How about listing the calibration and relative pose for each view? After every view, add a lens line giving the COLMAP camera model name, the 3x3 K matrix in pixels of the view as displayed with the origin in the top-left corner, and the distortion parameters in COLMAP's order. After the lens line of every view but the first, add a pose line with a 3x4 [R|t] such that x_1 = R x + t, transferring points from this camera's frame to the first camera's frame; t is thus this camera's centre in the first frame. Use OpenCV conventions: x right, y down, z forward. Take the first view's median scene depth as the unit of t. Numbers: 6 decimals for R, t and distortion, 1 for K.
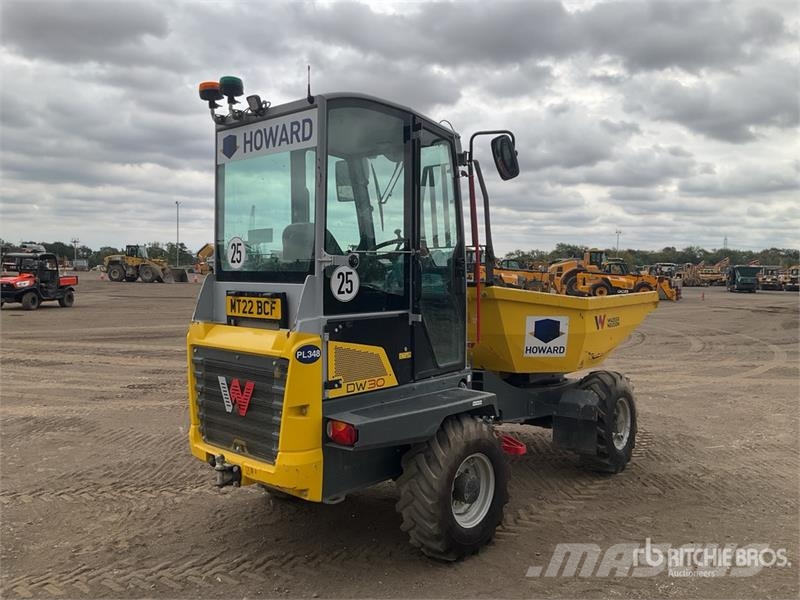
lens RADIAL K [[663.5, 0, 398.7], [0, 663.5, 302.9], [0, 0, 1]] dist [0.066446, -0.118909]
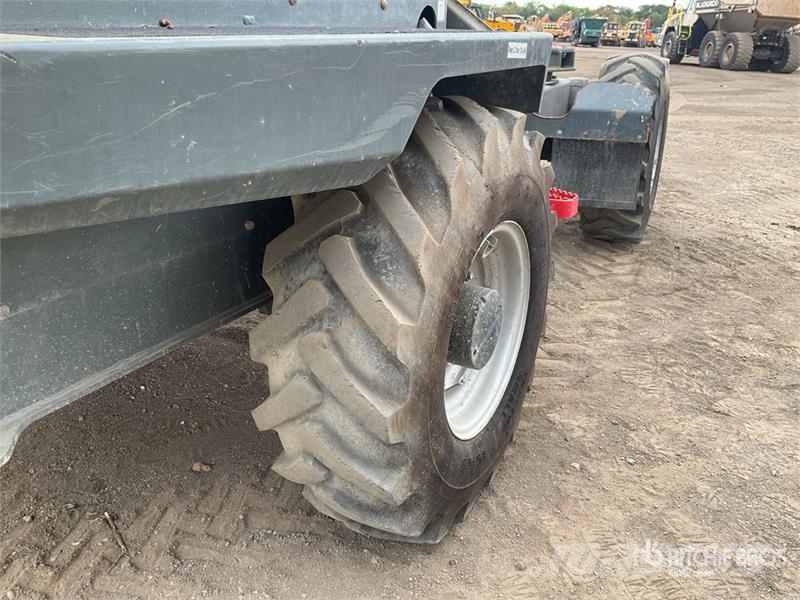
lens RADIAL K [[663.5, 0, 400.5], [0, 663.5, 301.9], [0, 0, 1]] dist [0.066446, -0.118909]
pose [[0.972195, -0.073118, 0.222466, -0.003350], [-0.006162, 0.941687, 0.336433, 0.155244], [-0.234092, -0.328449, 0.915053, 0.710293]]
